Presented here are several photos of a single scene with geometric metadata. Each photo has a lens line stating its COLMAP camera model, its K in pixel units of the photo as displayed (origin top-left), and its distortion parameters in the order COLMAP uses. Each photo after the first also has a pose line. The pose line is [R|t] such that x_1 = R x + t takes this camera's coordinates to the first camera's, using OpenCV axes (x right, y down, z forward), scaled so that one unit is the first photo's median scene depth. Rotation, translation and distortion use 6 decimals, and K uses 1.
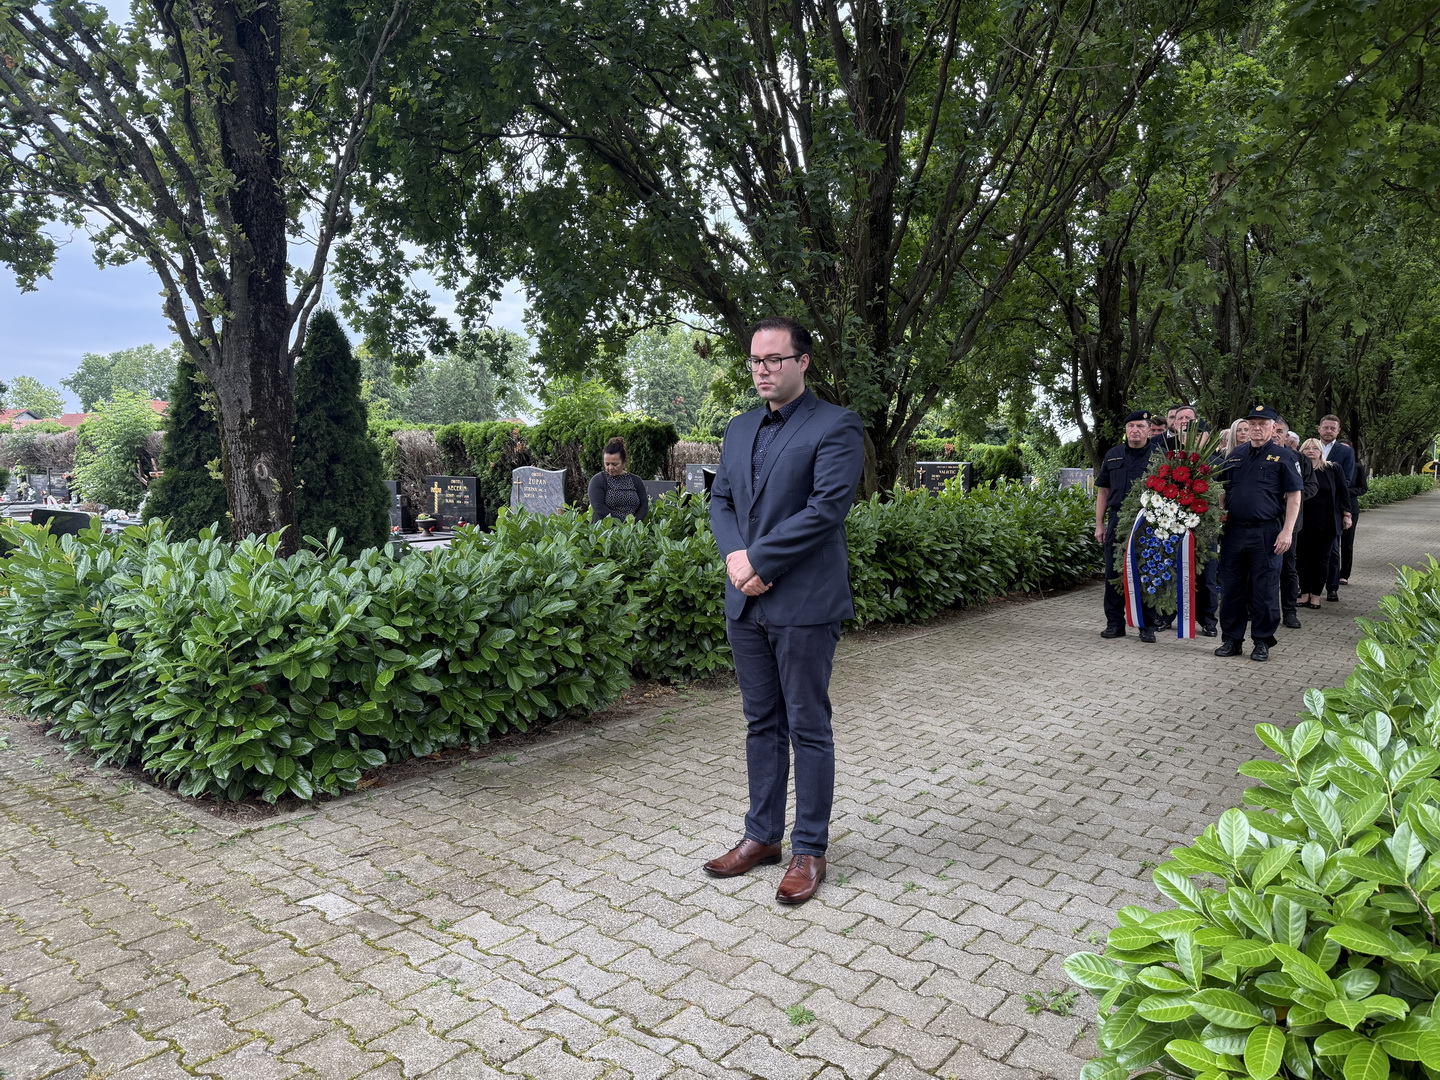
lens RADIAL K [[1006.3, 0, 731.3], [0, 1006.3, 541.6], [0, 0, 1]] dist [0.104547, -0.164837]
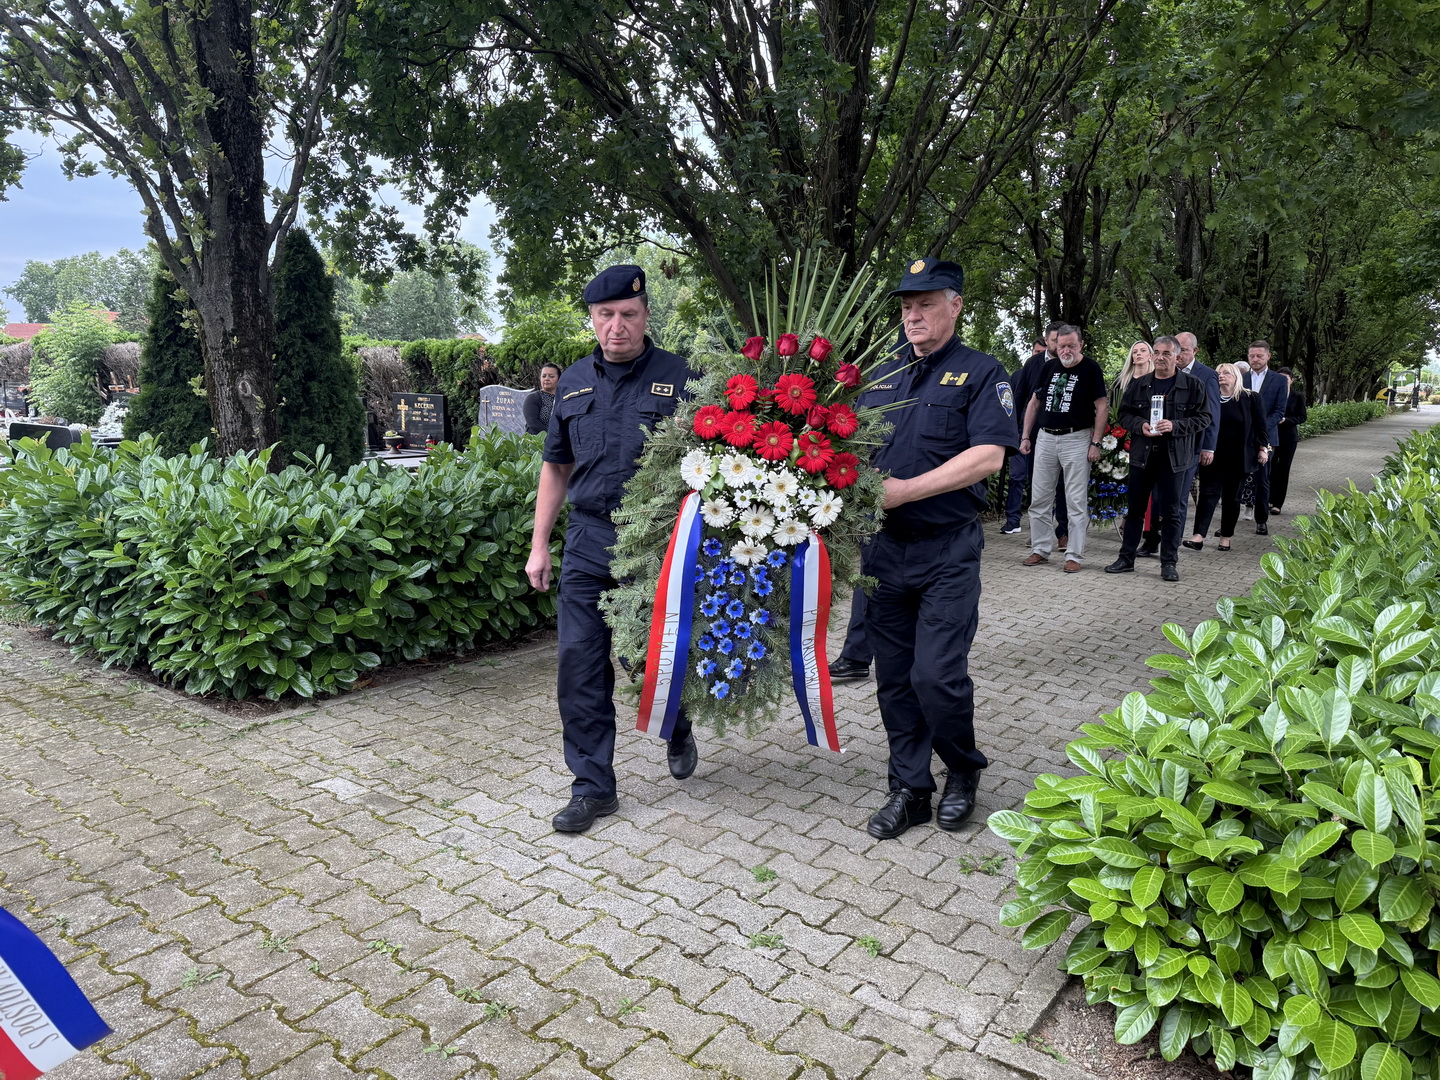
lens RADIAL K [[1010.7, 0, 723.3], [0, 1010.7, 534.0], [0, 0, 1]] dist [0.061516, -0.087575]
pose [[0.999586, 0.006591, 0.027991, -0.003552], [-0.008560, 0.997454, 0.070803, 0.000171], [-0.027453, -0.071014, 0.997097, -0.030749]]
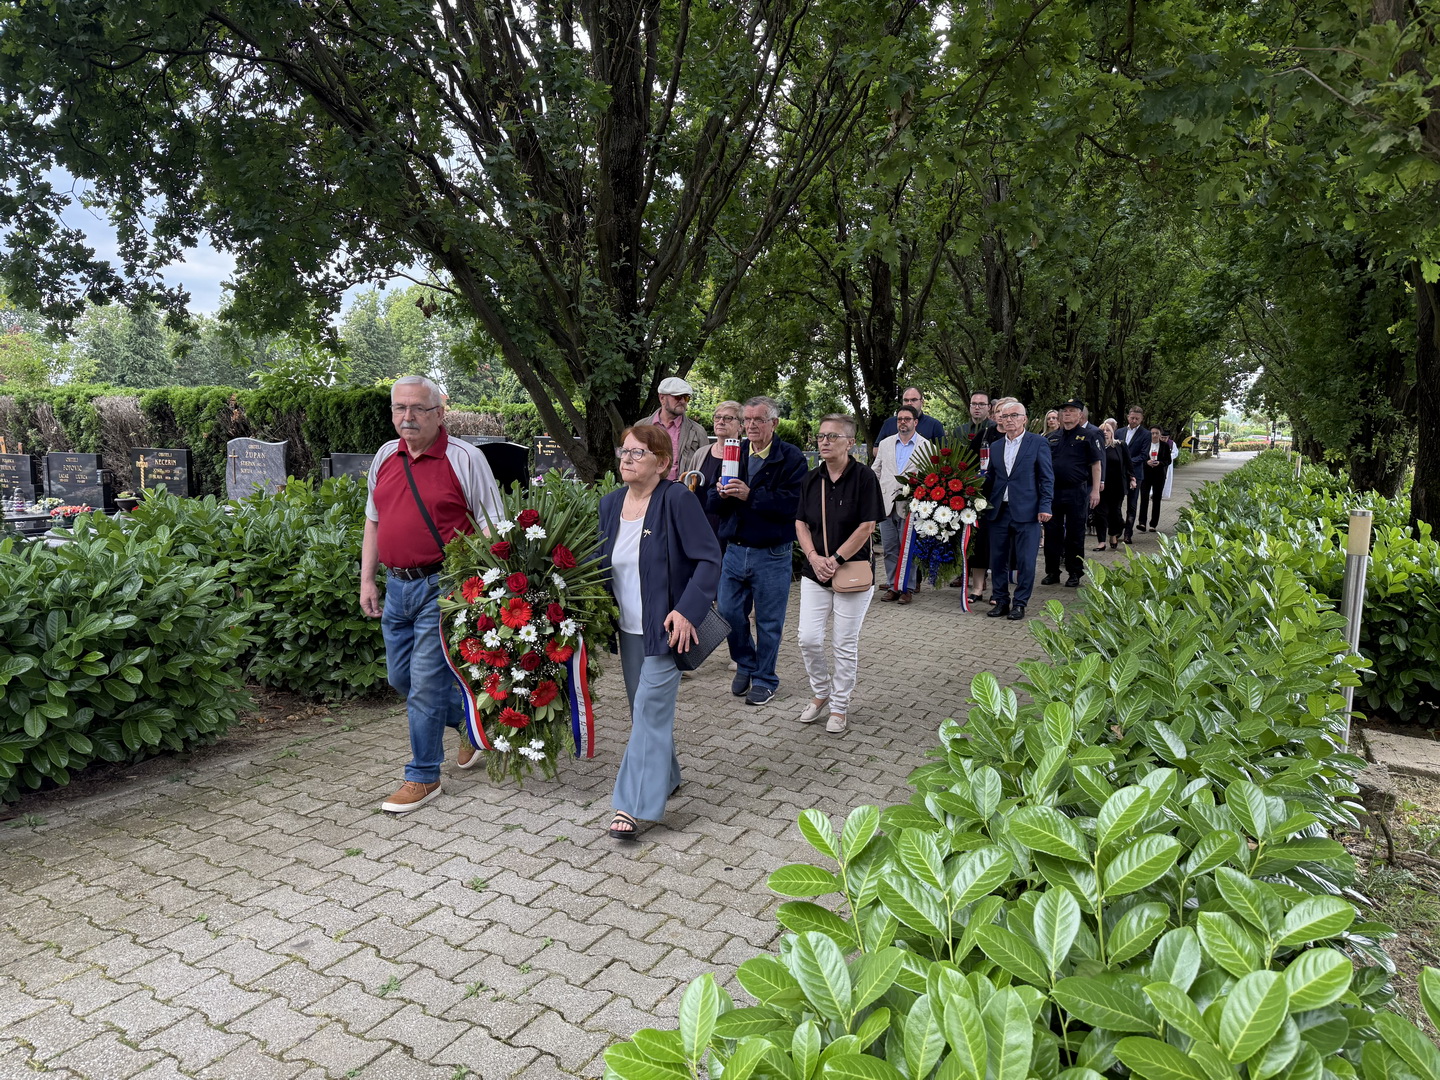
lens RADIAL K [[1009.2, 0, 719.3], [0, 1009.2, 546.1], [0, 0, 1]] dist [0.108397, -0.162223]
pose [[0.985651, -0.012187, 0.168354, 0.082391], [0.006834, 0.999454, 0.032340, -0.009332], [-0.168657, -0.030725, 0.985196, 0.072059]]
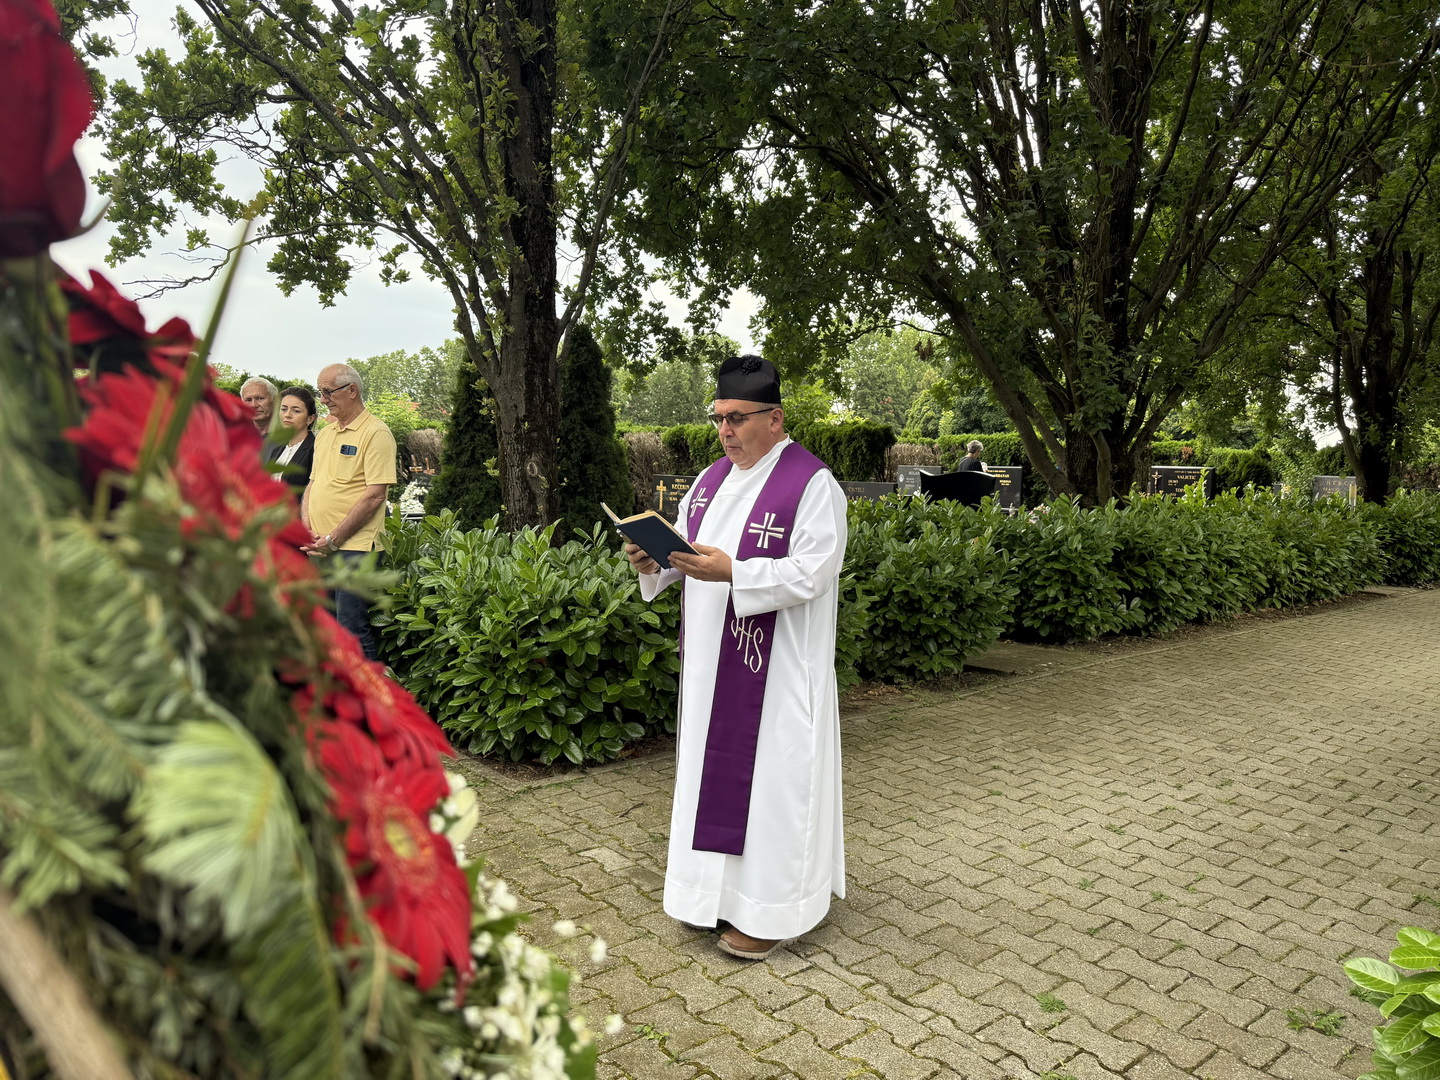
lens RADIAL K [[1007.2, 0, 729.1], [0, 1007.2, 538.2], [0, 0, 1]] dist [0.113065, -0.165021]
pose [[0.979124, 0.027848, -0.201349, -0.015388], [-0.028675, 0.999588, -0.001188, 0.000846], [0.201233, 0.006937, 0.979519, -0.023422]]
